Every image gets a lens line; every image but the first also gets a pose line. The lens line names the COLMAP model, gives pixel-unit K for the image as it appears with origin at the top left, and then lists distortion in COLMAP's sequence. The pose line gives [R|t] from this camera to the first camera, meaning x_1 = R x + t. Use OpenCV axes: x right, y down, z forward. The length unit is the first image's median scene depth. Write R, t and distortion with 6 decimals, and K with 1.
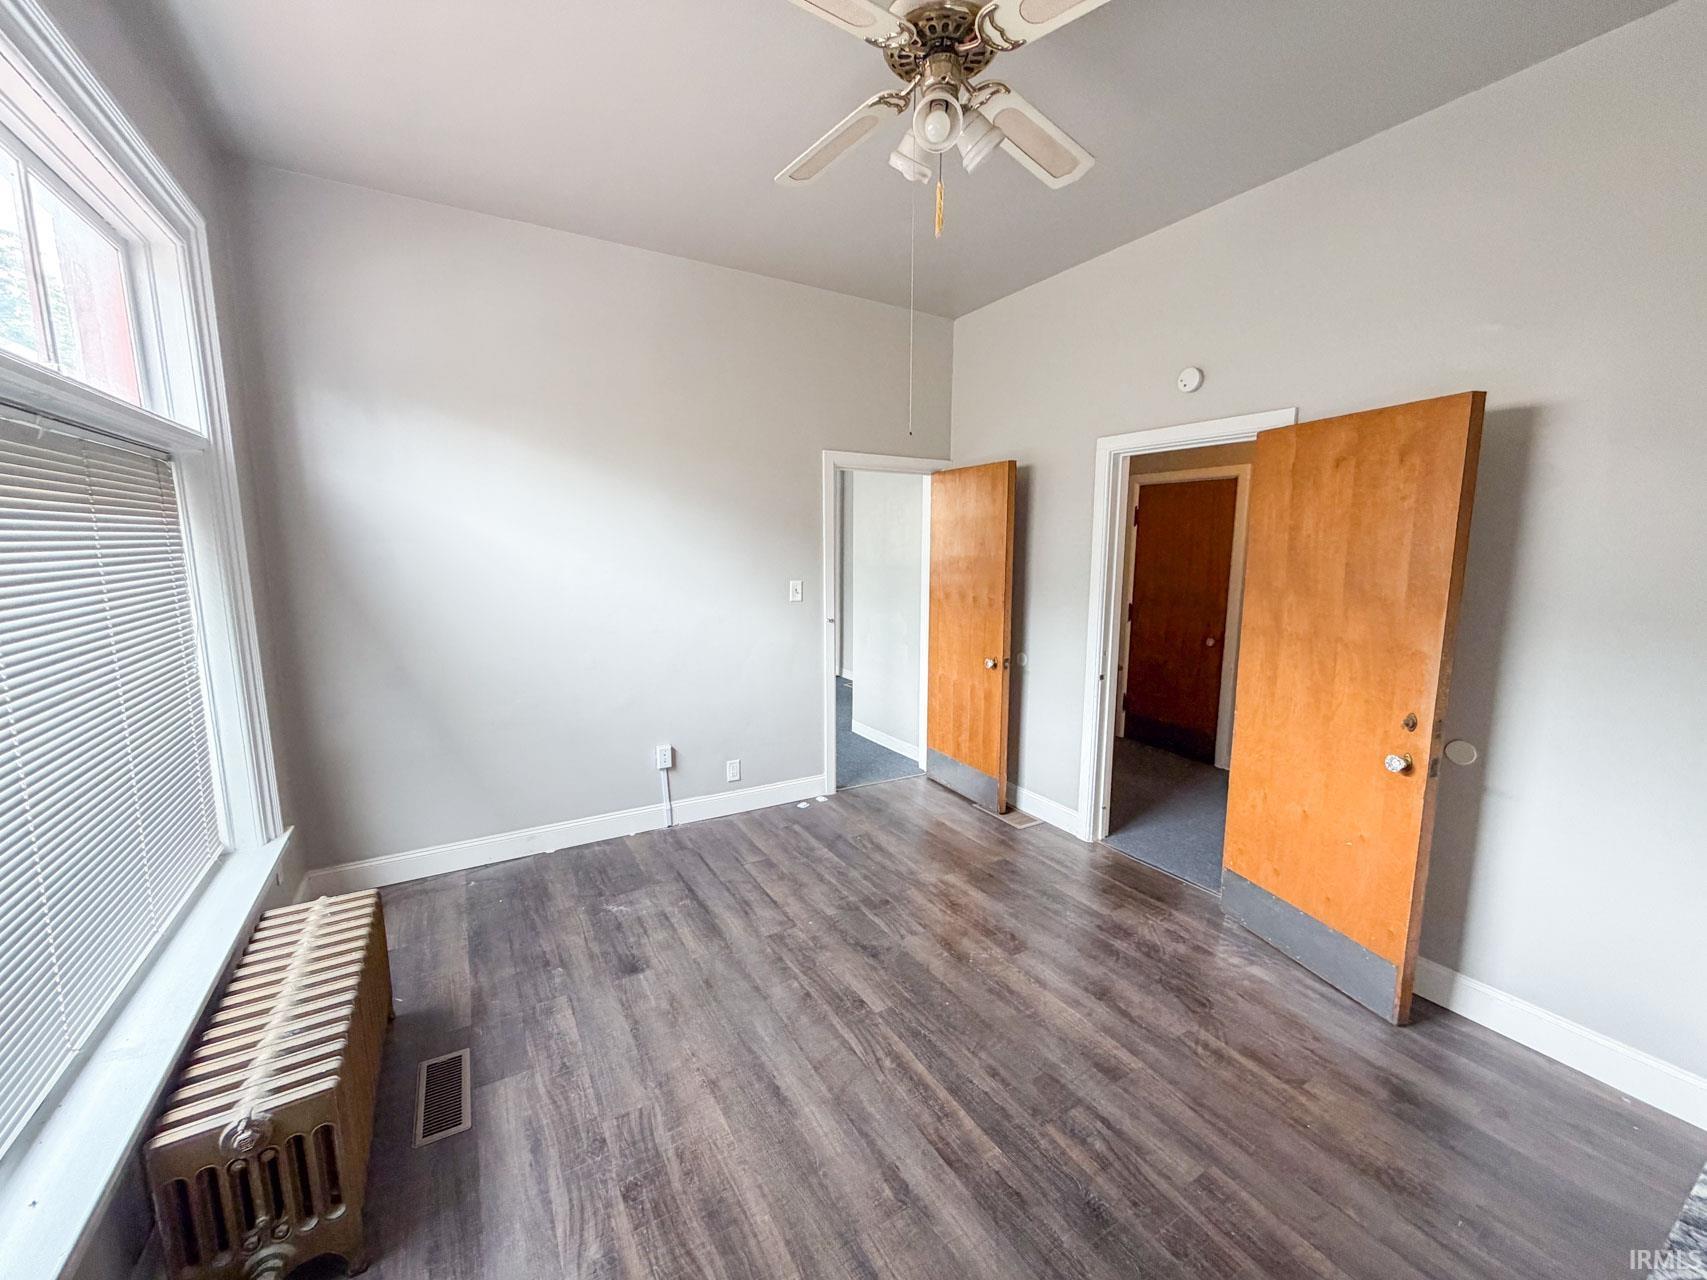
lens RADIAL K [[681.4, 0, 851.8], [0, 681.4, 641.2], [0, 0, 1]] dist [0.009507, -0.000718]
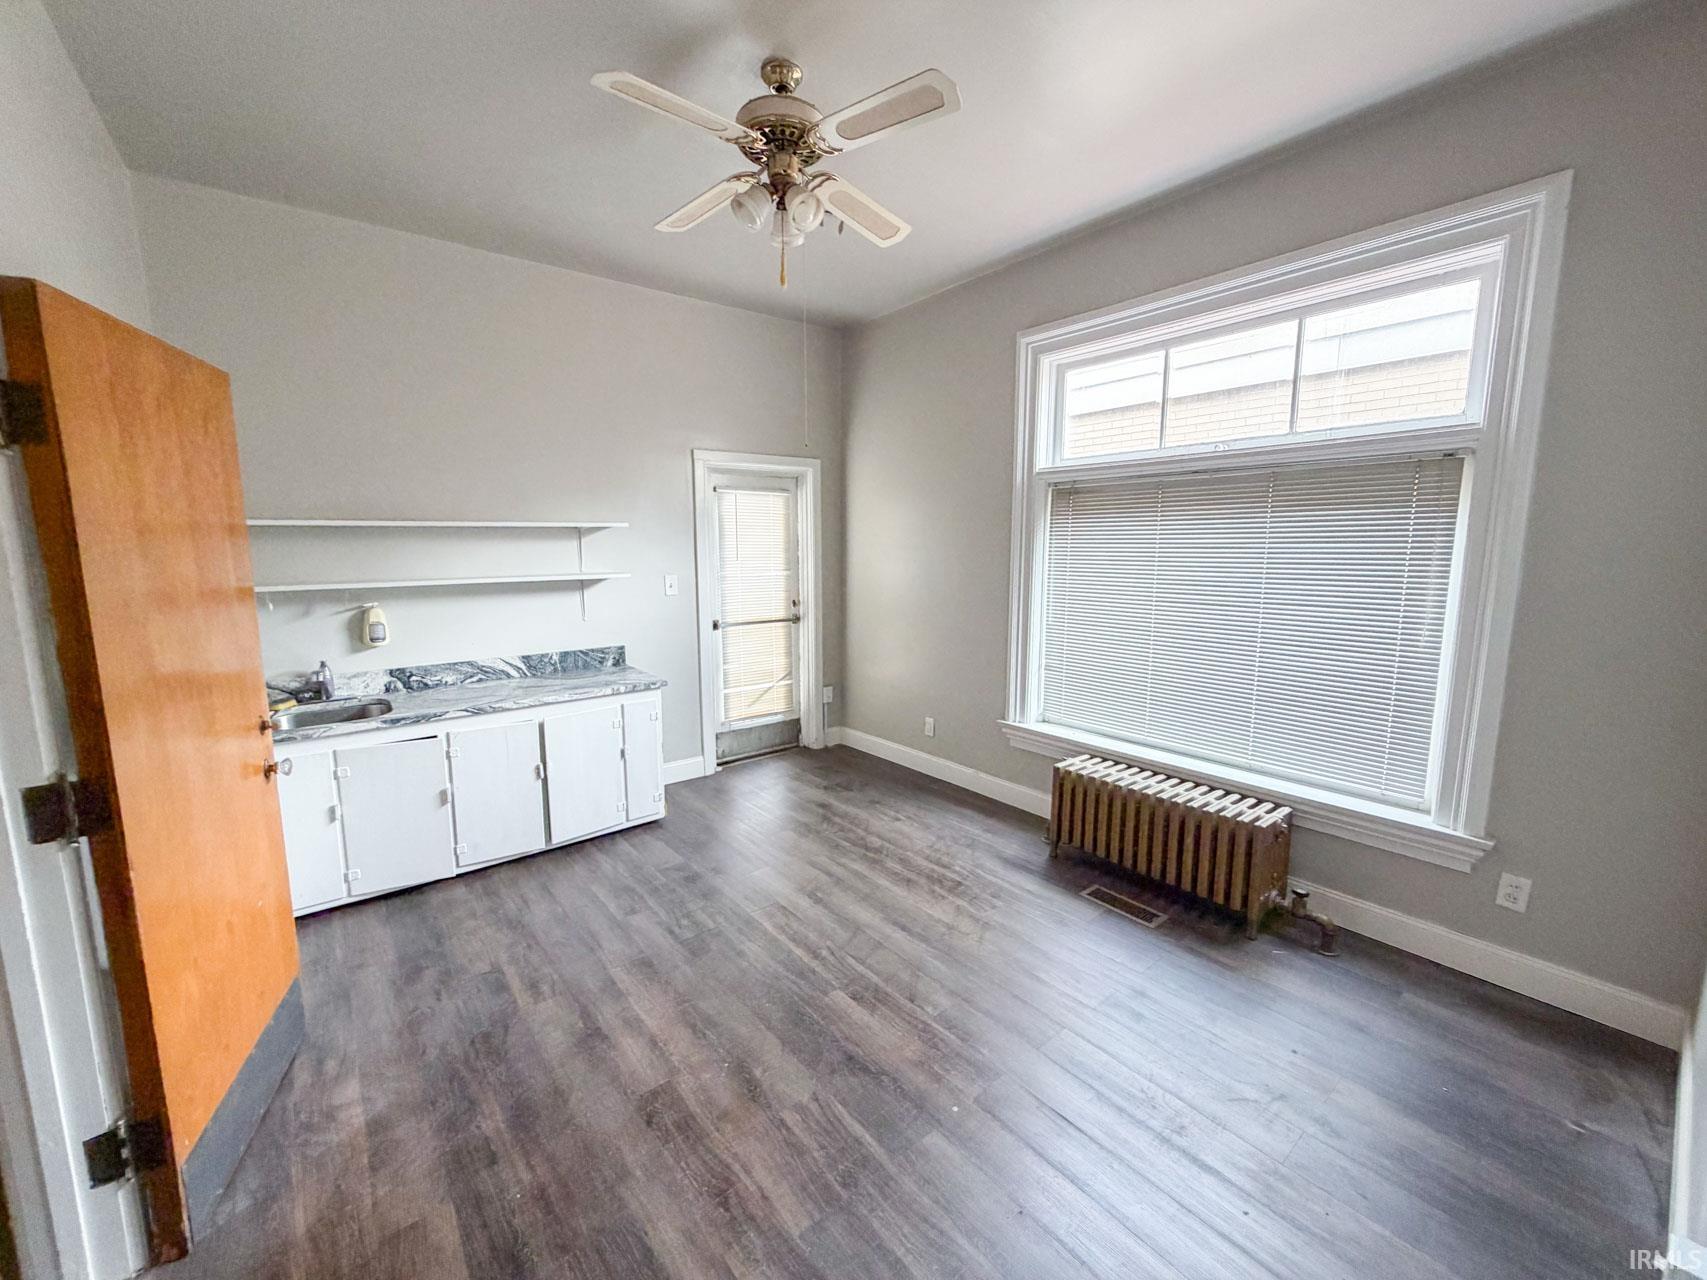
lens RADIAL K [[681.4, 0, 849.4], [0, 681.4, 636.9], [0, 0, 1]] dist [0.009507, -0.000718]
pose [[-0.990136, 0.025172, -0.137830, 0.140129], [-0.014526, 0.959986, 0.279671, -0.237150], [0.139355, 0.278914, -0.950151, 1.734862]]
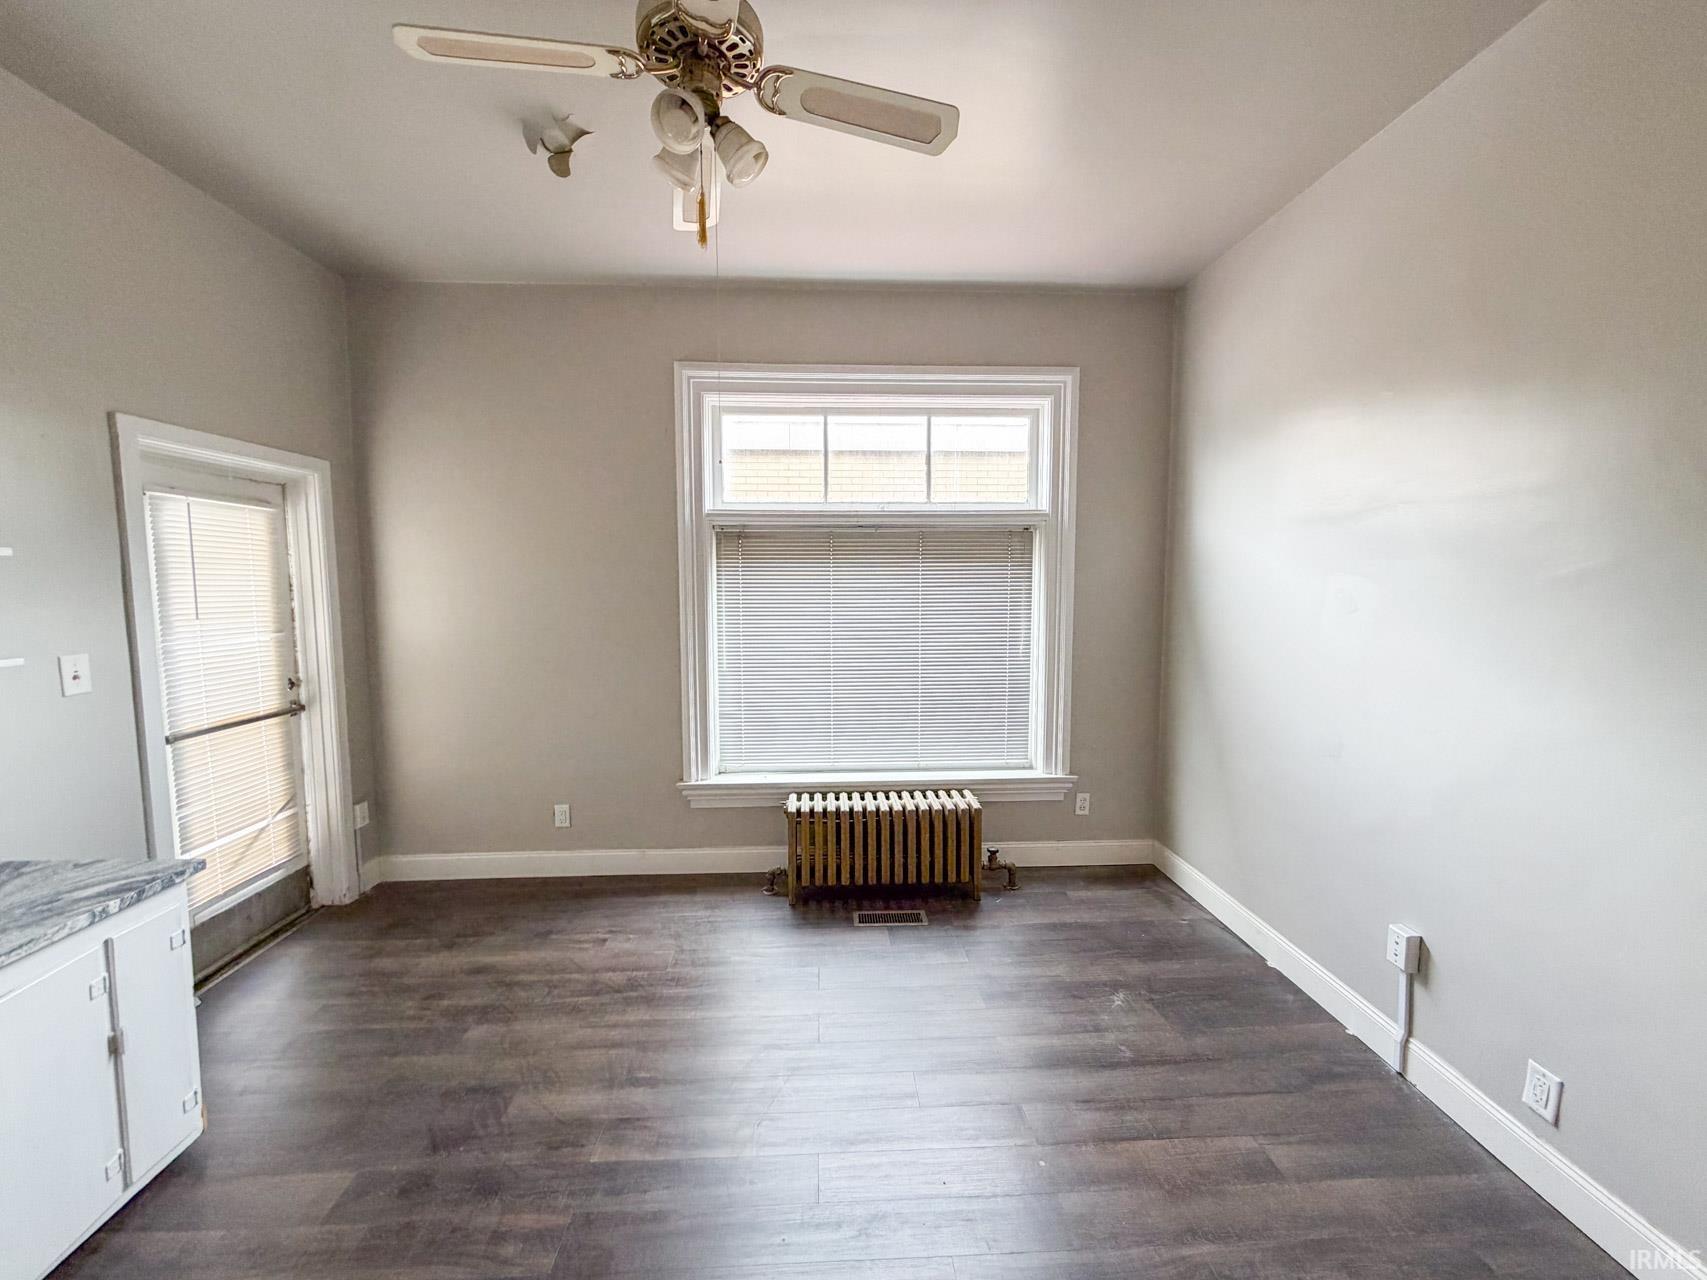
lens RADIAL K [[681.4, 0, 840.4], [0, 681.4, 639.1], [0, 0, 1]] dist [0.009507, -0.000718]
pose [[-0.470005, 0.080645, -0.878972, 0.651232], [-0.125595, 0.979575, 0.157034, -0.173348], [0.873683, 0.184201, -0.450276, 1.209201]]
